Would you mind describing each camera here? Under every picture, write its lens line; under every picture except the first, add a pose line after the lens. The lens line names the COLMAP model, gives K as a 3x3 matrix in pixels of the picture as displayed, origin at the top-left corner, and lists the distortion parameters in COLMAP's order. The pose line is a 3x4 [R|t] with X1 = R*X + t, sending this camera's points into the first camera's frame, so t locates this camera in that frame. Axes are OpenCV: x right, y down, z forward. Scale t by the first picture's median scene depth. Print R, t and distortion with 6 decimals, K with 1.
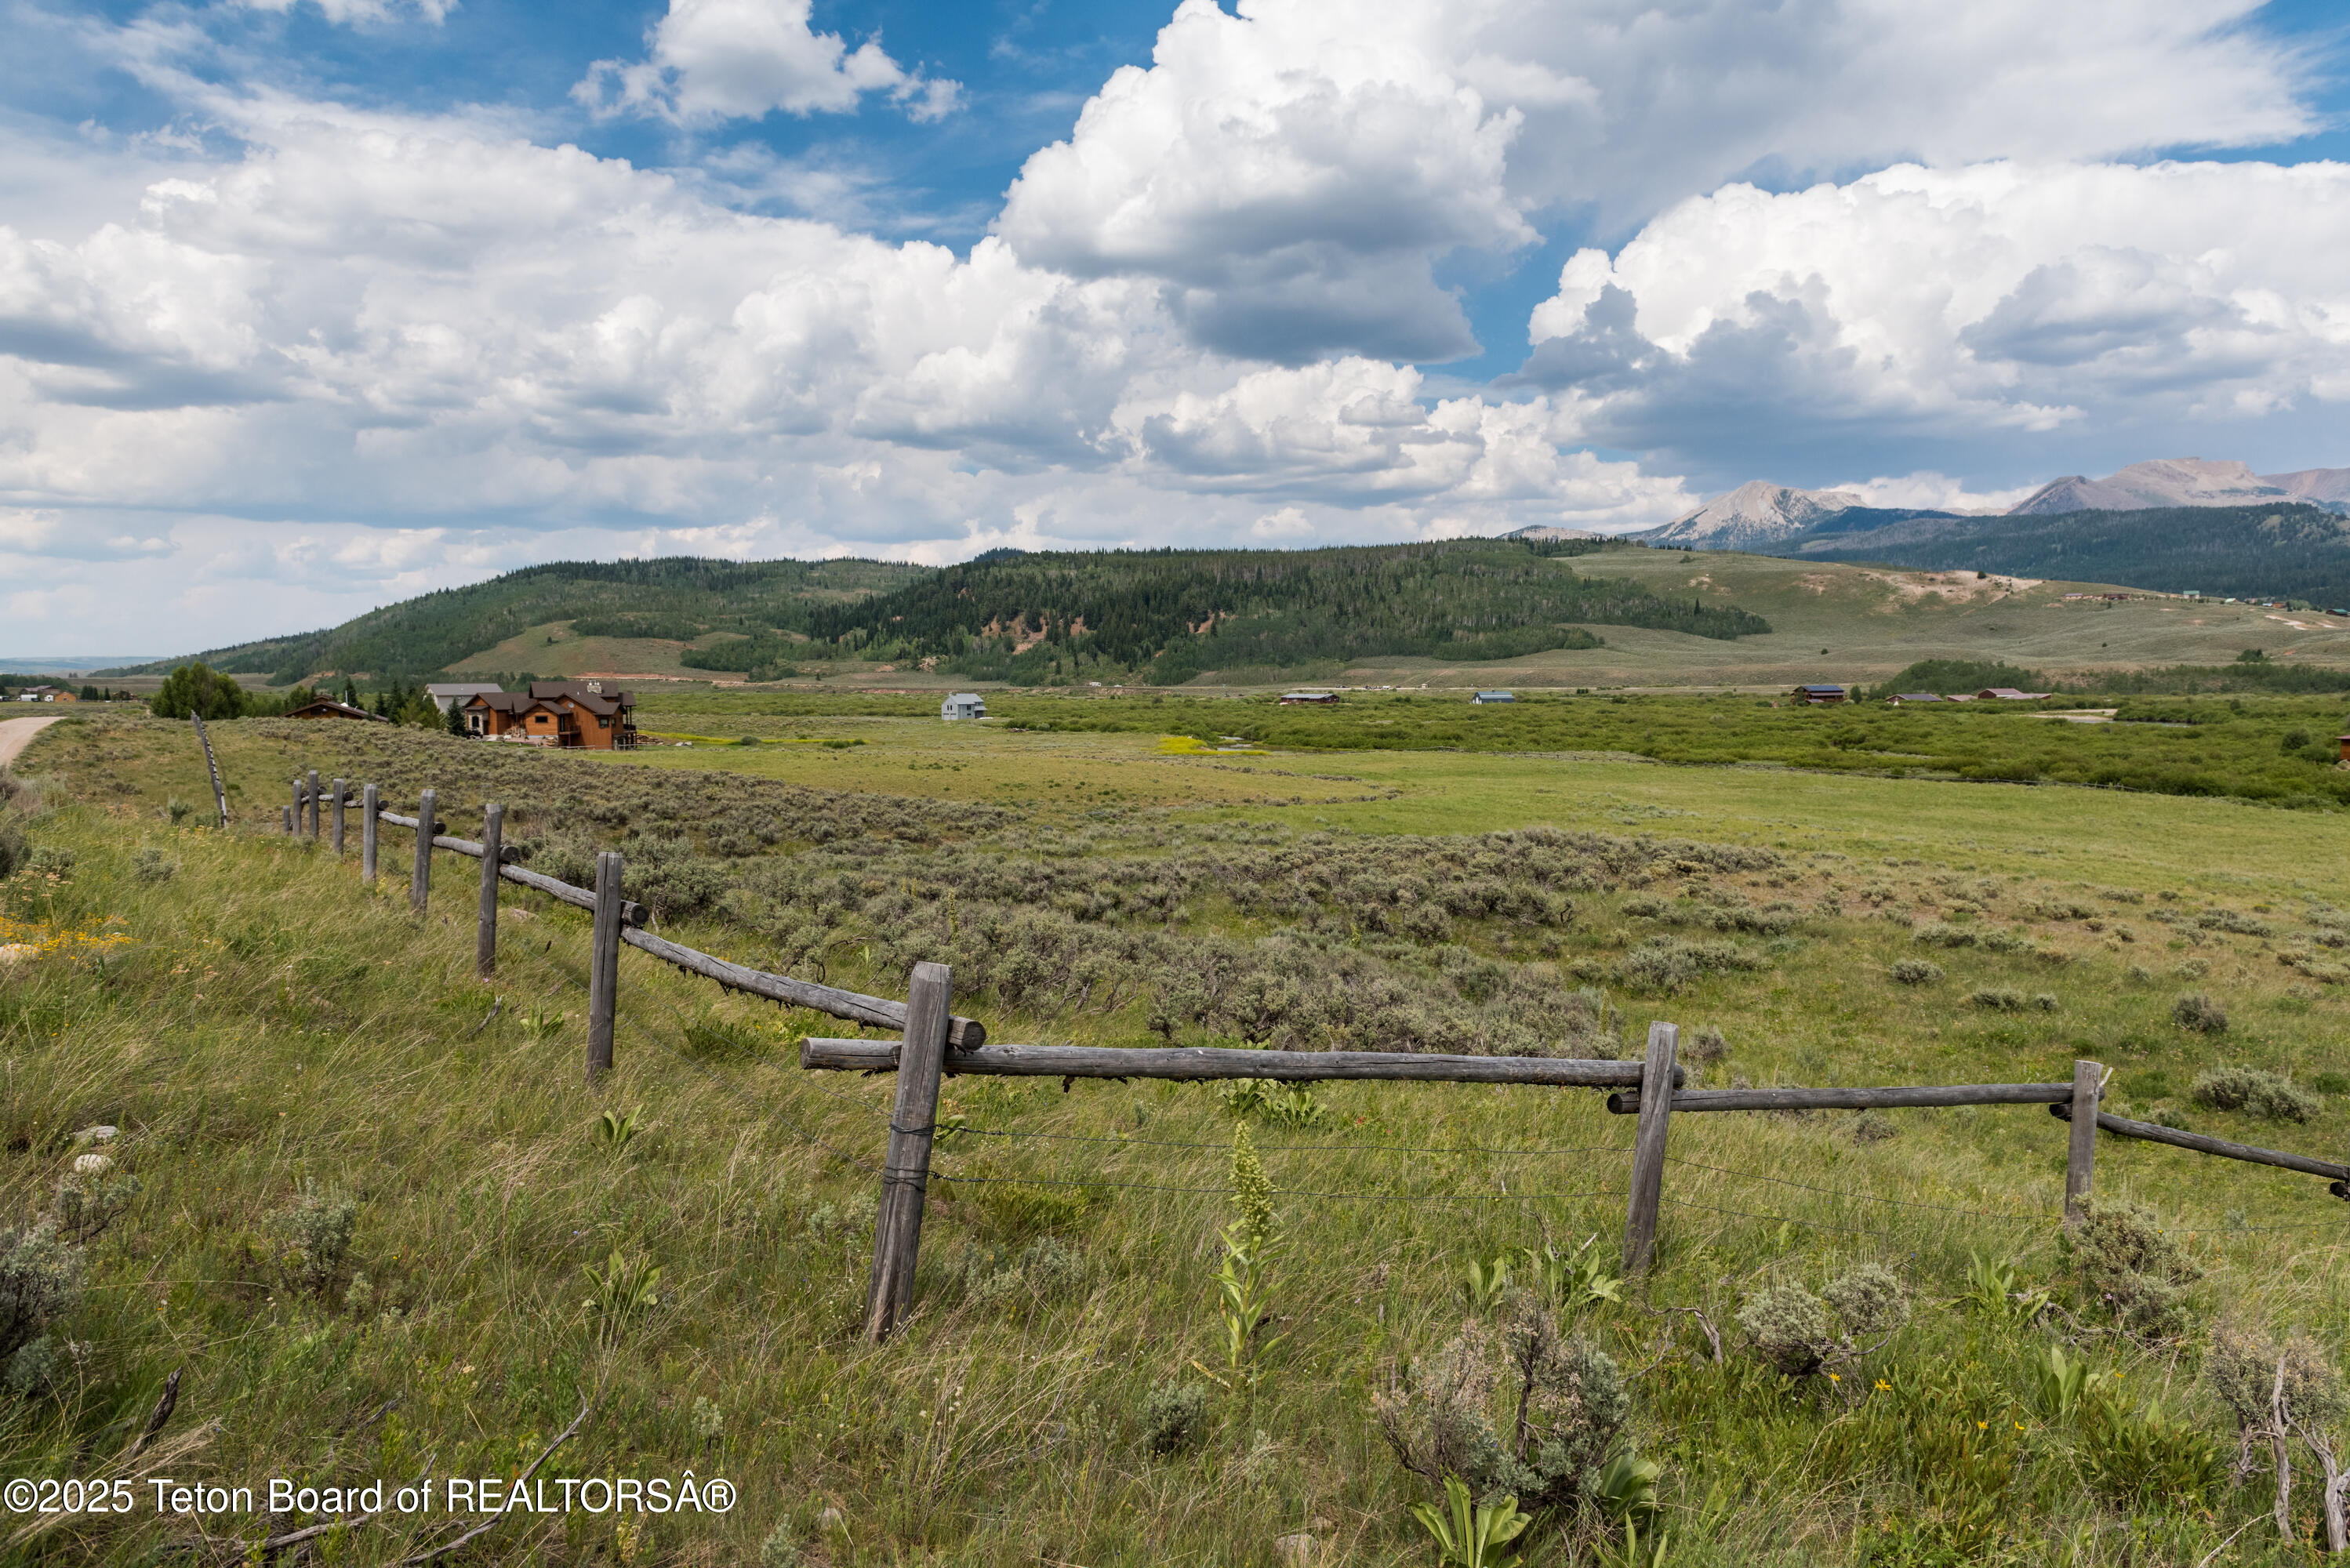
lens RADIAL K [[1584.3, 0, 1179.8], [0, 1584.3, 779.1], [0, 0, 1]] dist [0.009118, -0.012162]
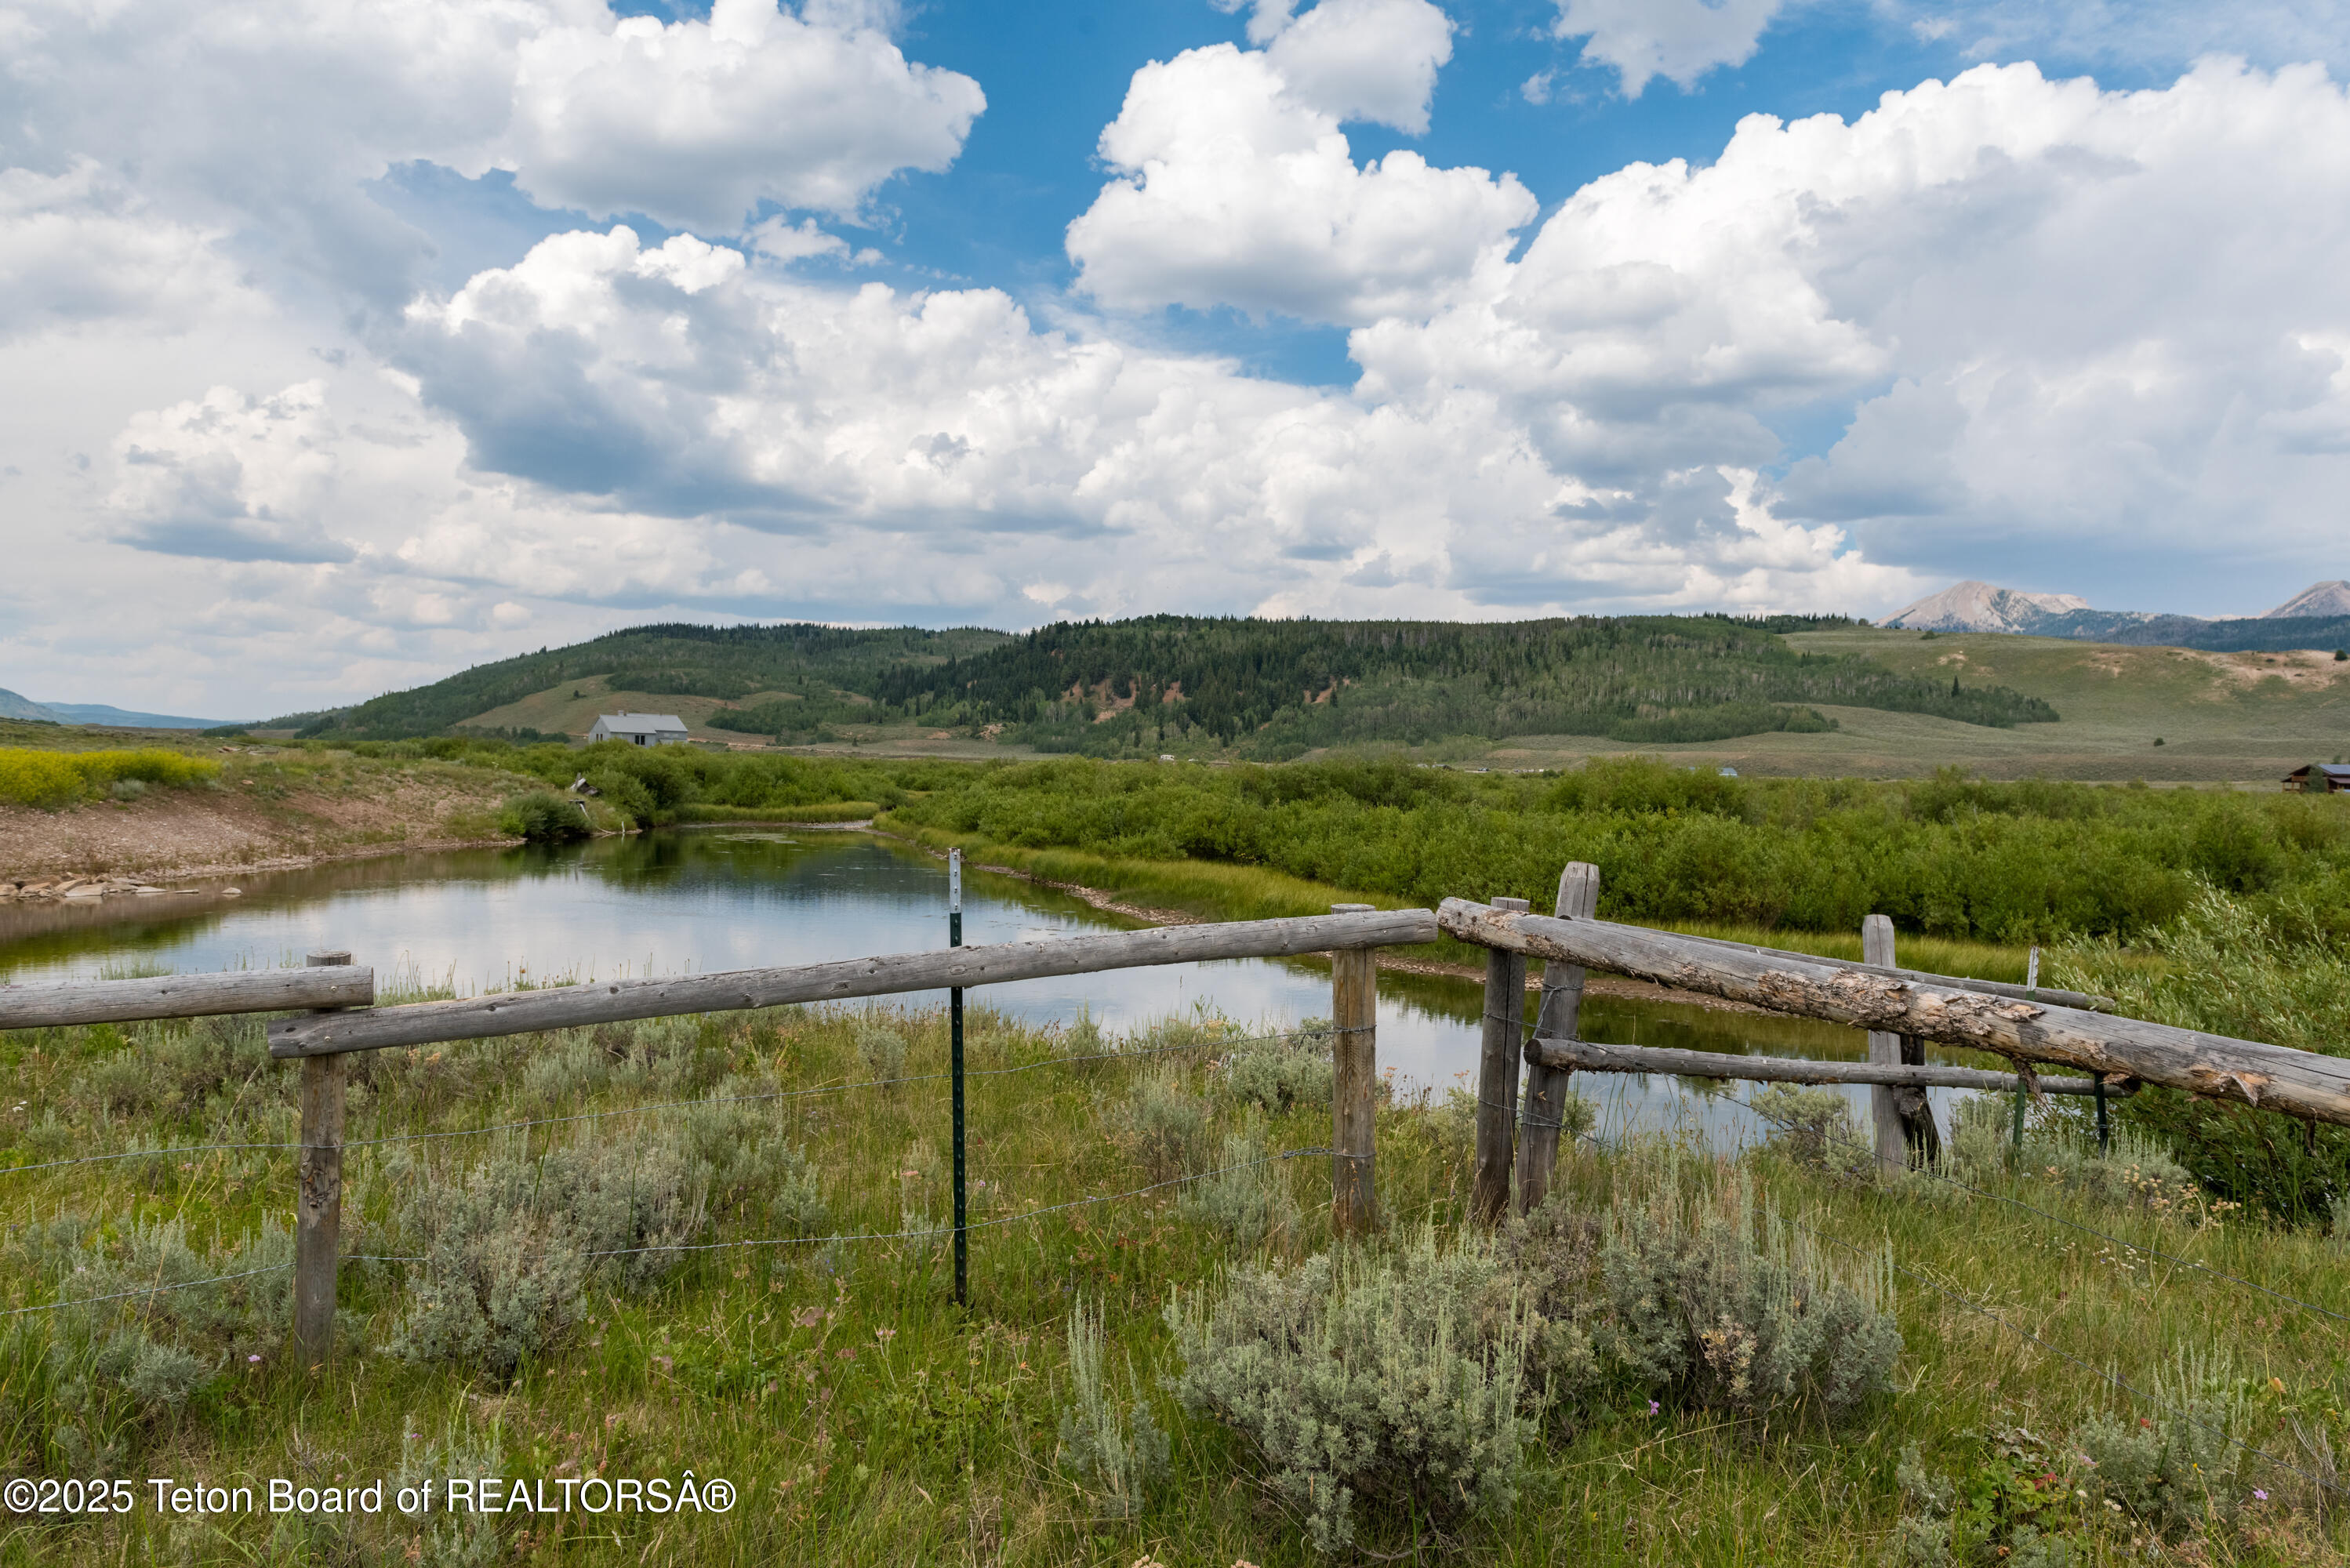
lens RADIAL K [[1584.3, 0, 1188.6], [0, 1584.3, 789.0], [0, 0, 1]] dist [0.009118, -0.012162]
pose [[0.994328, 0.032592, -0.101245, 0.030002], [-0.037934, 0.997963, -0.051285, -0.003825], [0.099367, 0.054835, 0.993539, 0.182605]]
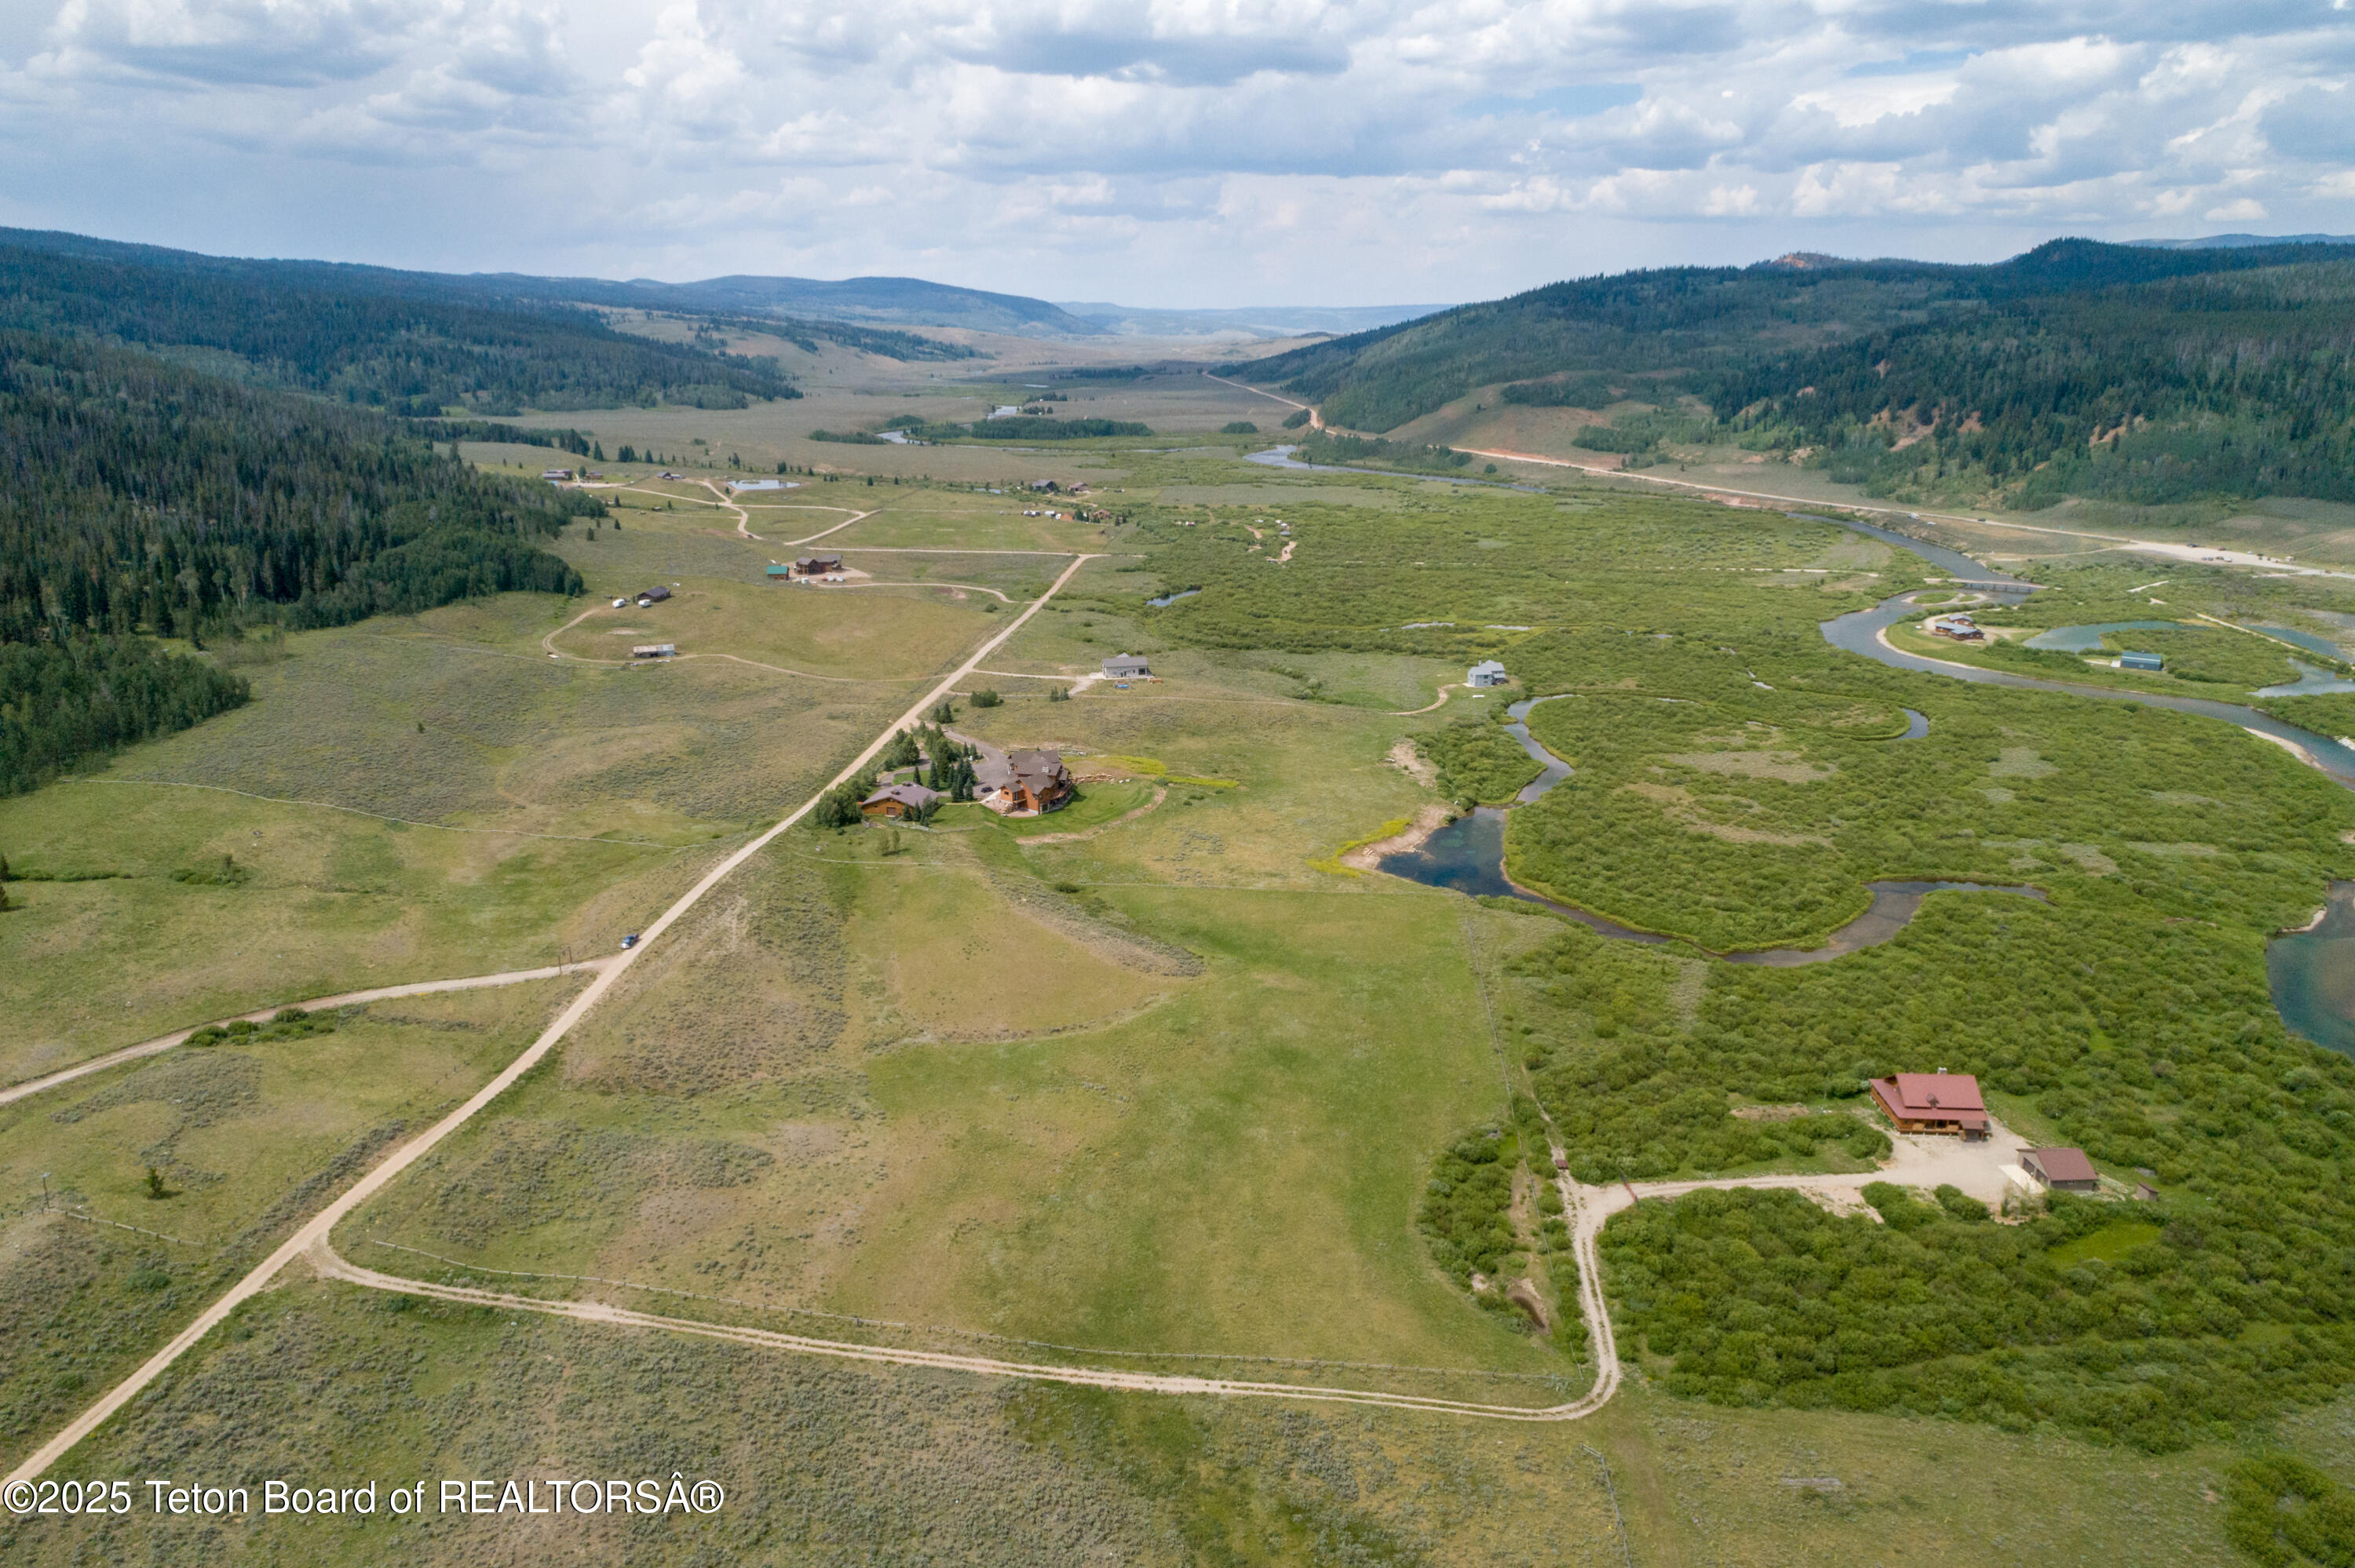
lens RADIAL K [[1579.8, 0, 1174.2], [0, 1579.8, 794.5], [0, 0, 1]] dist [-0.010096, 0.017097]
pose [[0.791501, 0.185440, -0.582356, 0.153387], [-0.047962, 0.968765, 0.243298, -0.089157], [0.609283, -0.164640, 0.775673, -0.066079]]
